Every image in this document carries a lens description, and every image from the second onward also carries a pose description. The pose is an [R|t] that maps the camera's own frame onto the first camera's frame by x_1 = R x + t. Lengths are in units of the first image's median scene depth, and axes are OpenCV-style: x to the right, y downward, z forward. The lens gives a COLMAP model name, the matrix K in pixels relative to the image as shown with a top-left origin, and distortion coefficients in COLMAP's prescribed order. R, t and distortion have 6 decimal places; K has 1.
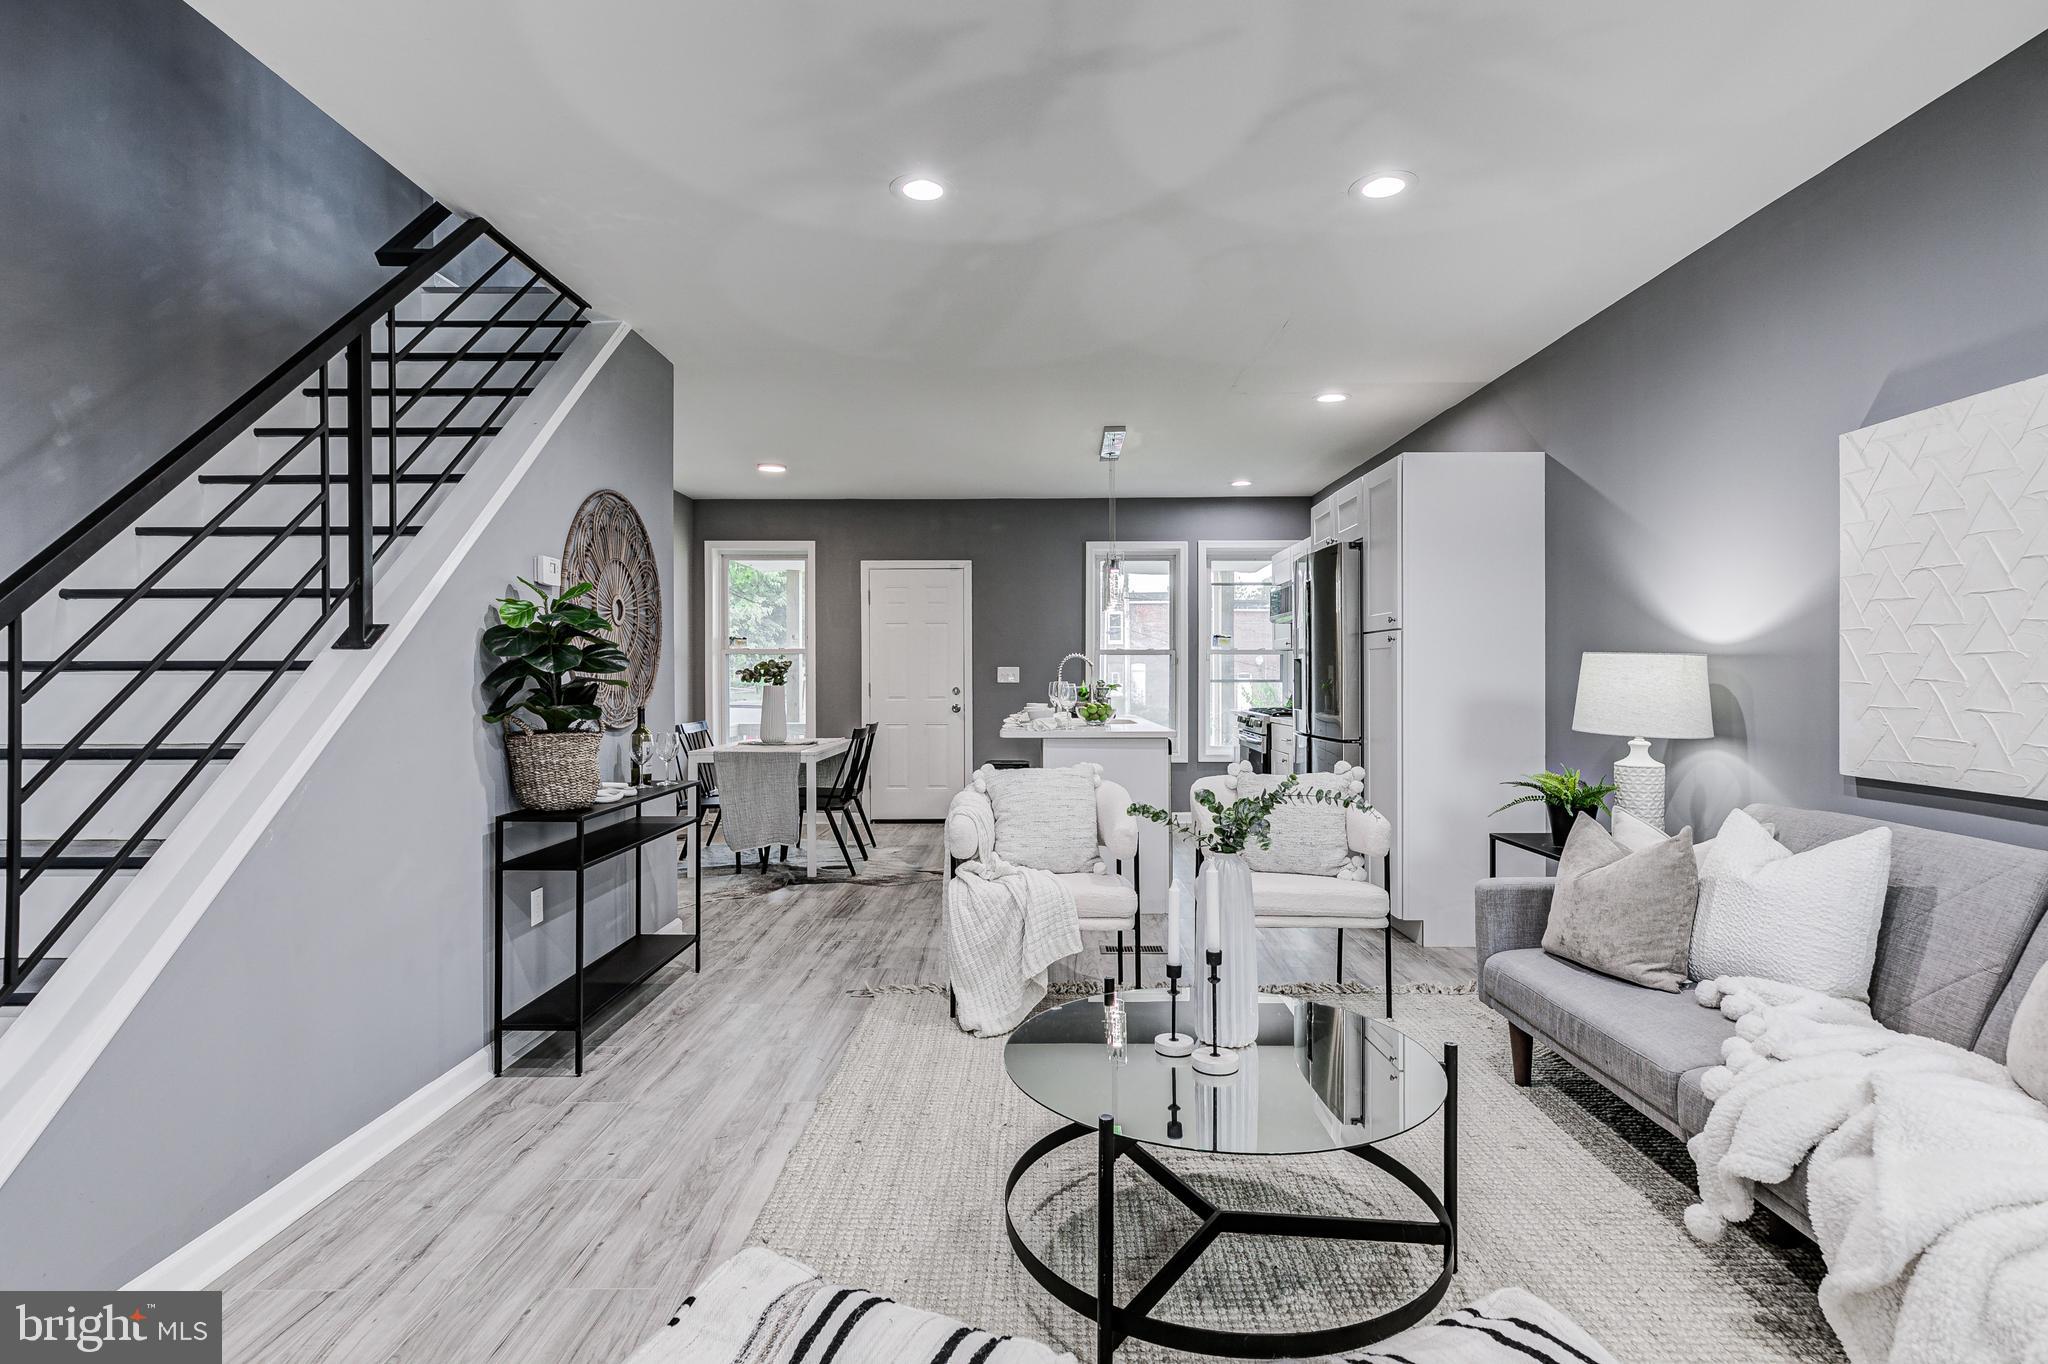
lens RADIAL K [[1008.7, 0, 1034.5], [0, 1008.7, 683.8], [0, 0, 1]] dist [0.004430, 0.000523]
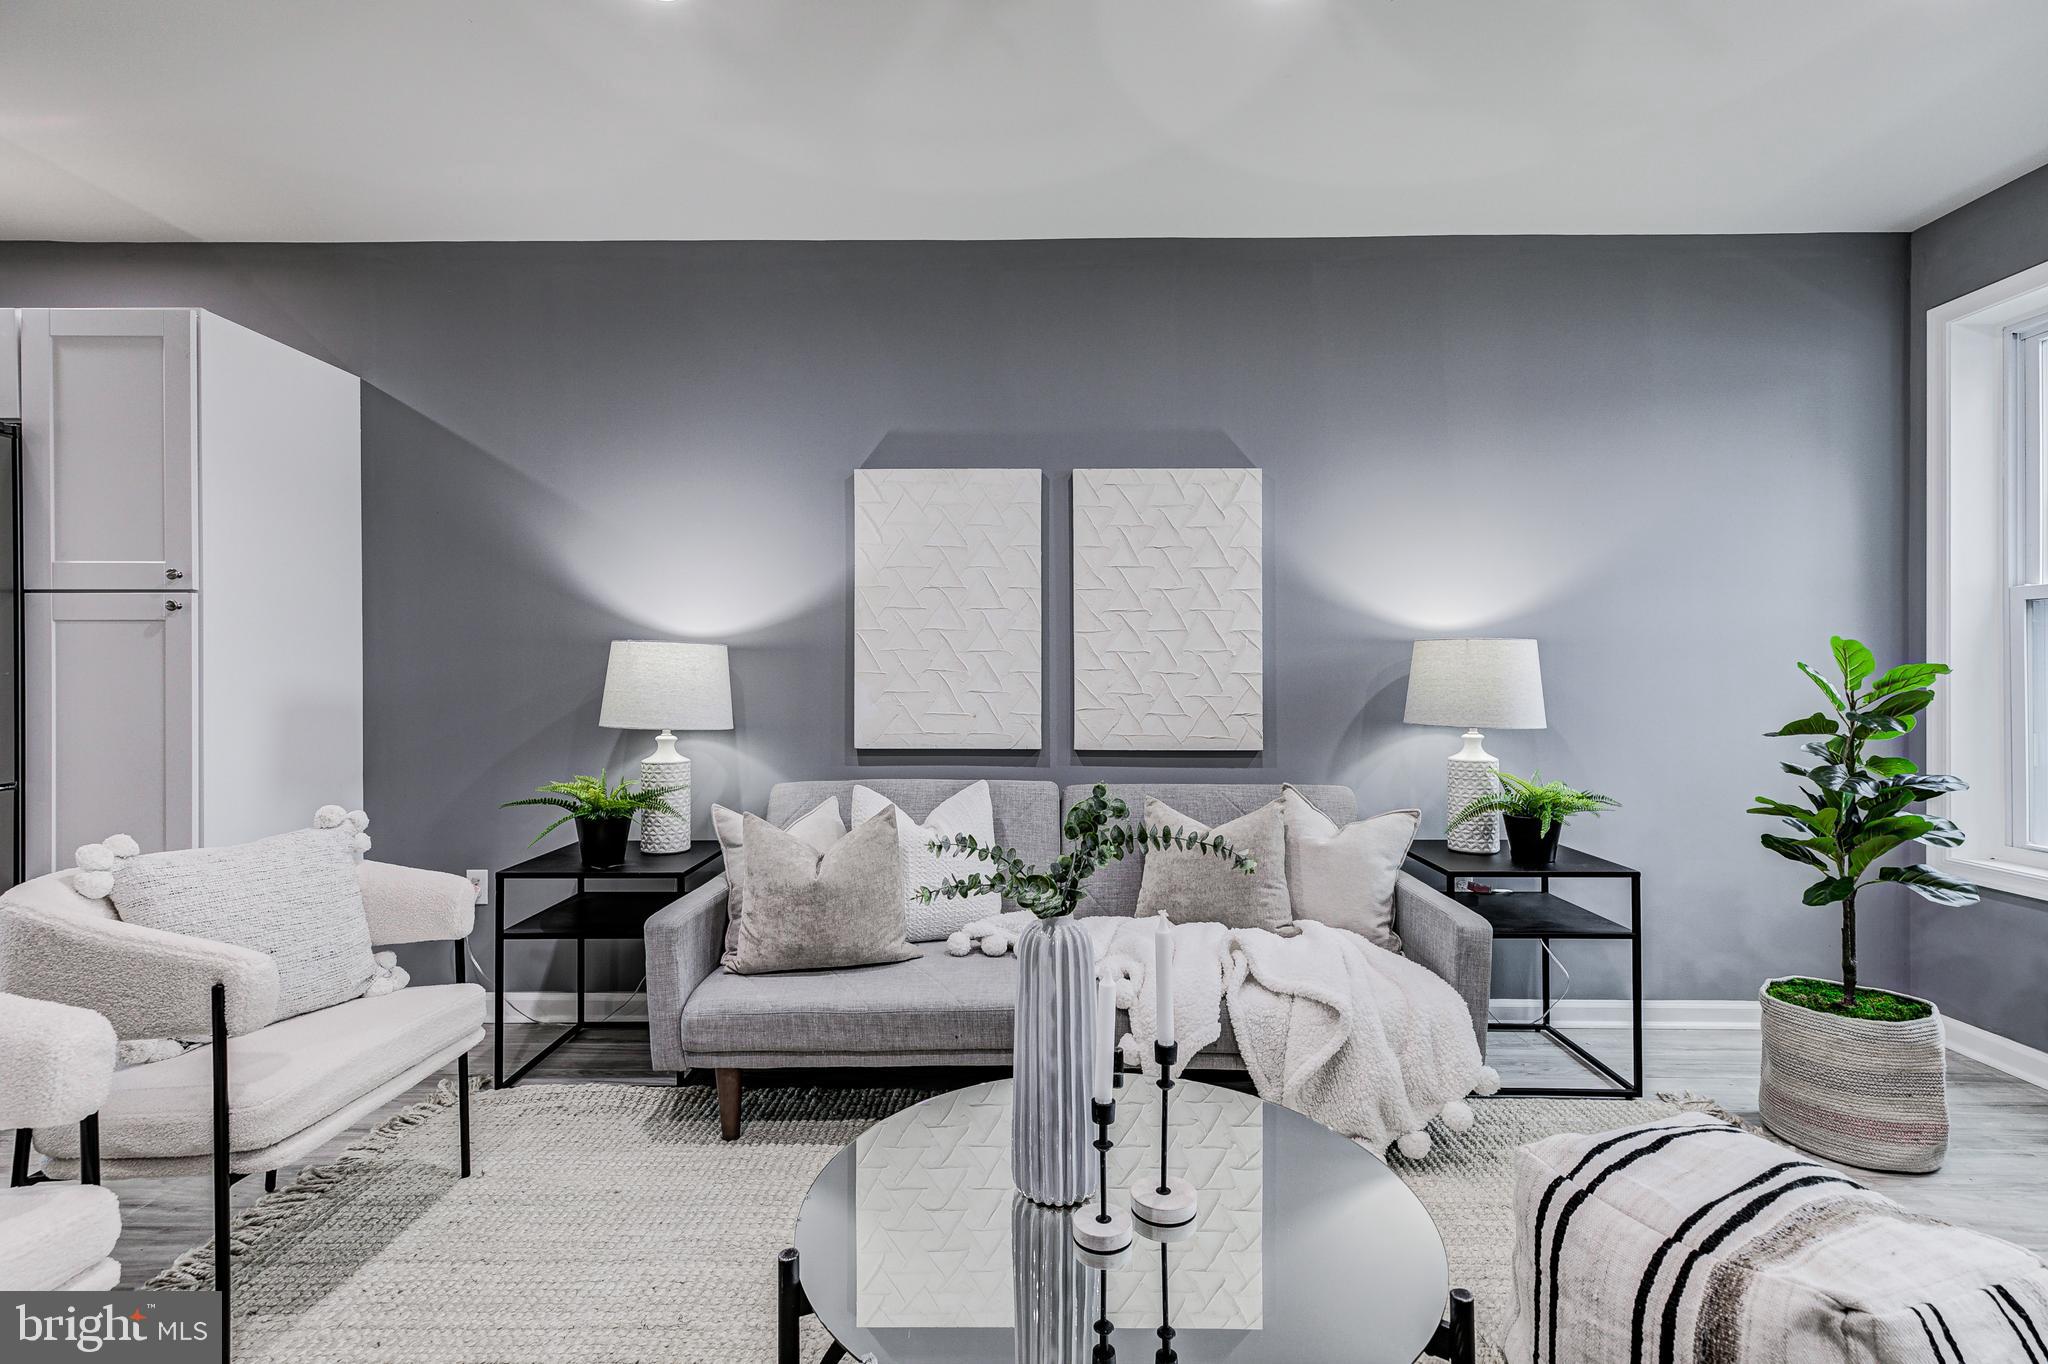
lens RADIAL K [[965.3, 0, 1026.8], [0, 965.3, 677.9], [0, 0, 1]] dist [0.010761, 0.001445]
pose [[0.023530, -0.001205, 0.999722, -0.210393], [0.010774, 0.999942, 0.000951, 0.003667], [-0.999665, 0.010749, 0.023542, 0.453888]]
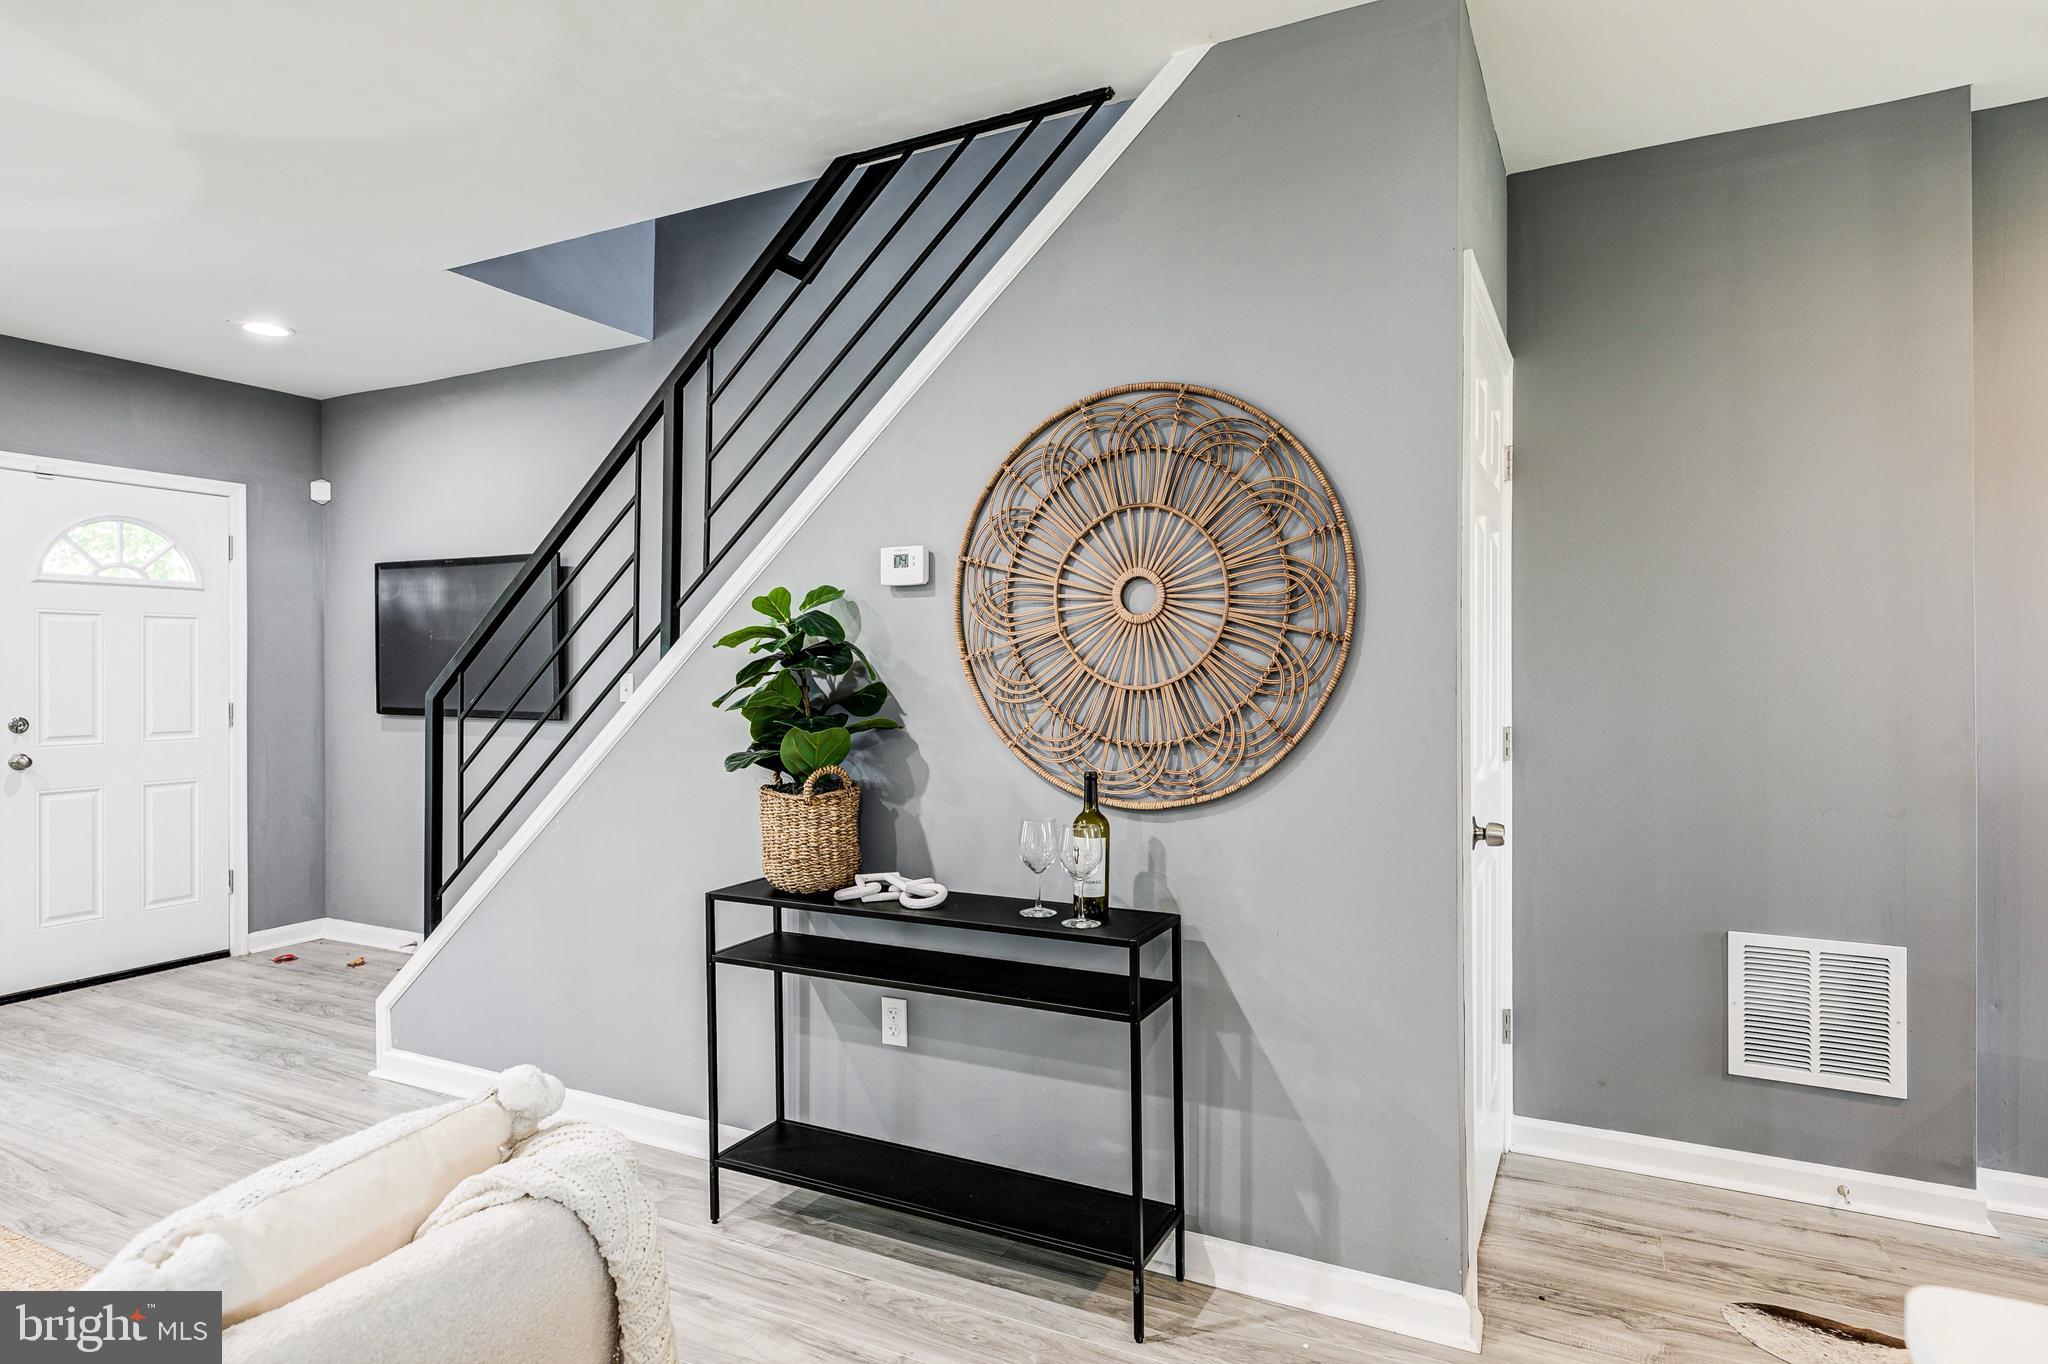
lens RADIAL K [[1132.3, 0, 1037.5], [0, 1132.3, 678.5], [0, 0, 1]] dist [0.009166, -0.000731]
pose [[-0.446243, 0.006519, -0.894888, 0.143089], [-0.002769, 0.999959, 0.008665, -0.027141], [0.894908, 0.006345, -0.446206, 1.036619]]
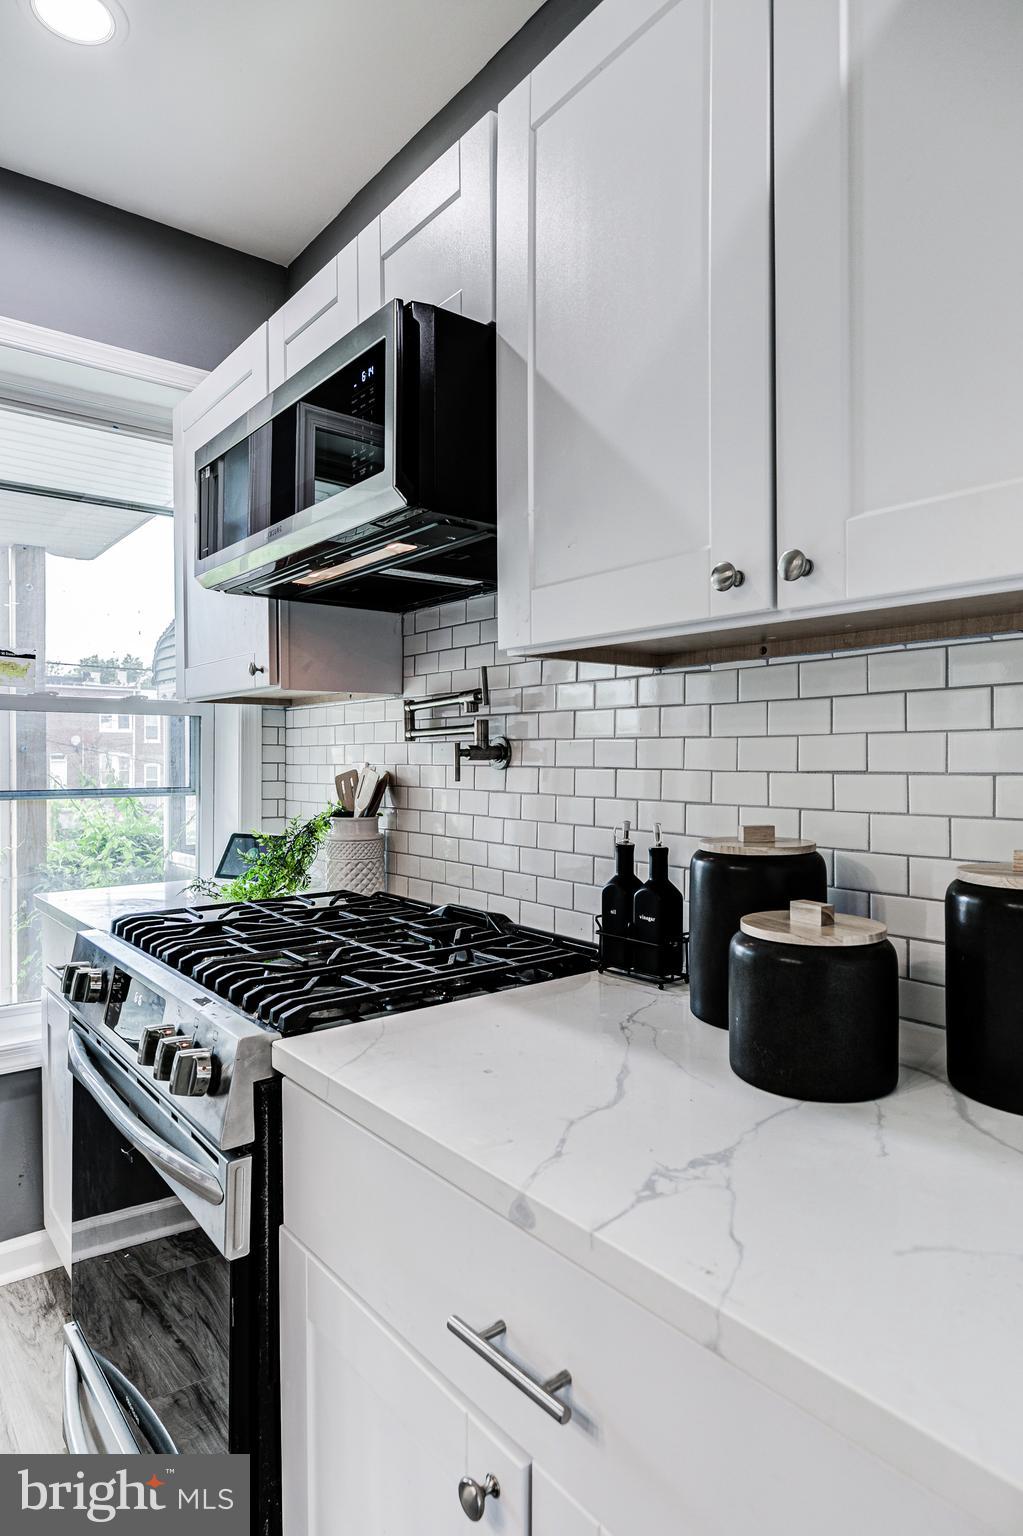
lens RADIAL K [[895.6, 0, 505.0], [0, 895.6, 762.6], [0, 0, 1]] dist [0.011514, -0.002644]
pose [[0.786584, -0.002875, 0.617477, 0.244869], [0.003069, 0.999995, 0.000746, -0.023089], [-0.617476, 0.001308, 0.786589, 1.238652]]
